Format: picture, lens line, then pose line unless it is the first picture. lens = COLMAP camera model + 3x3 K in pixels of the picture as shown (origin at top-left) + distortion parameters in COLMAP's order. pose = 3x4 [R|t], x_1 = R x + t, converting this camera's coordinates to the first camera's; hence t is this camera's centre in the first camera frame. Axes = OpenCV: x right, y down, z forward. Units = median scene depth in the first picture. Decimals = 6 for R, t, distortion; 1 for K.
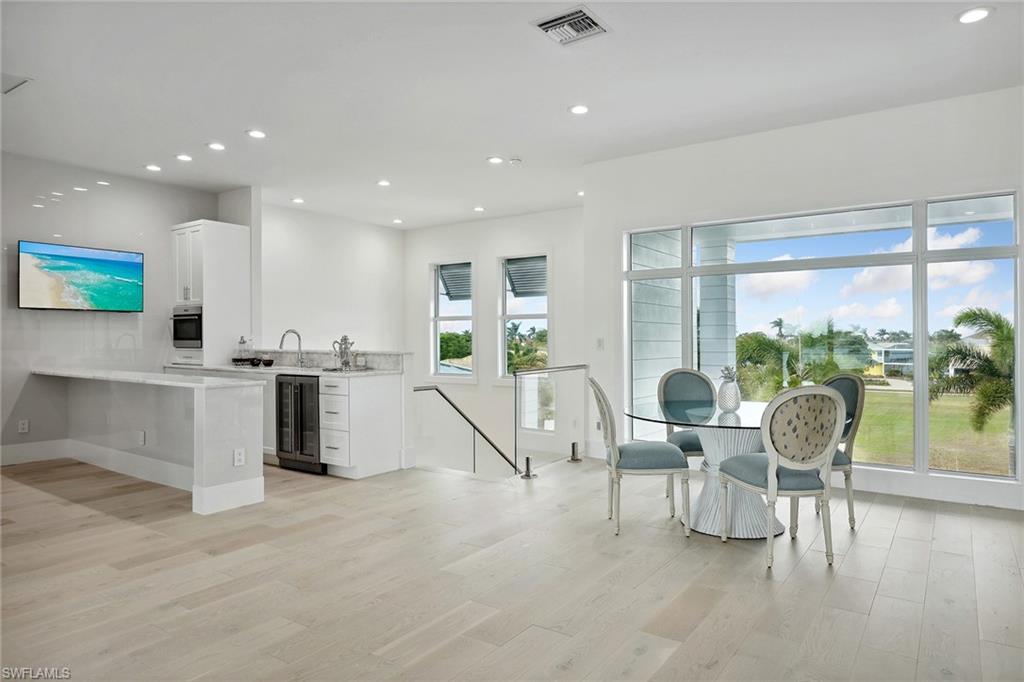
lens RADIAL K [[630.5, 0, 512.0], [0, 630.5, 341.0], [0, 0, 1]] dist [0.003397, 0.000767]
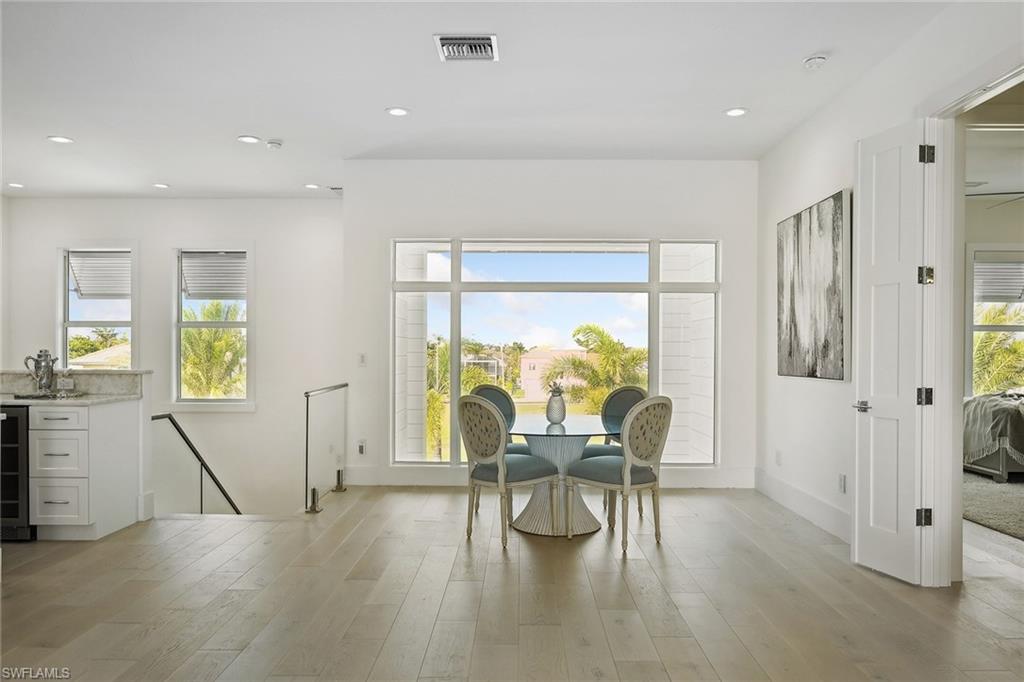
lens RADIAL K [[758.2, 0, 511.2], [0, 758.2, 356.1], [0, 0, 1]] dist [-0.008278, -0.004344]
pose [[0.825204, -0.000373, 0.564835, -0.338157], [-0.003720, 0.999975, 0.006094, -0.008429], [-0.564822, -0.007130, 0.825182, -0.027555]]
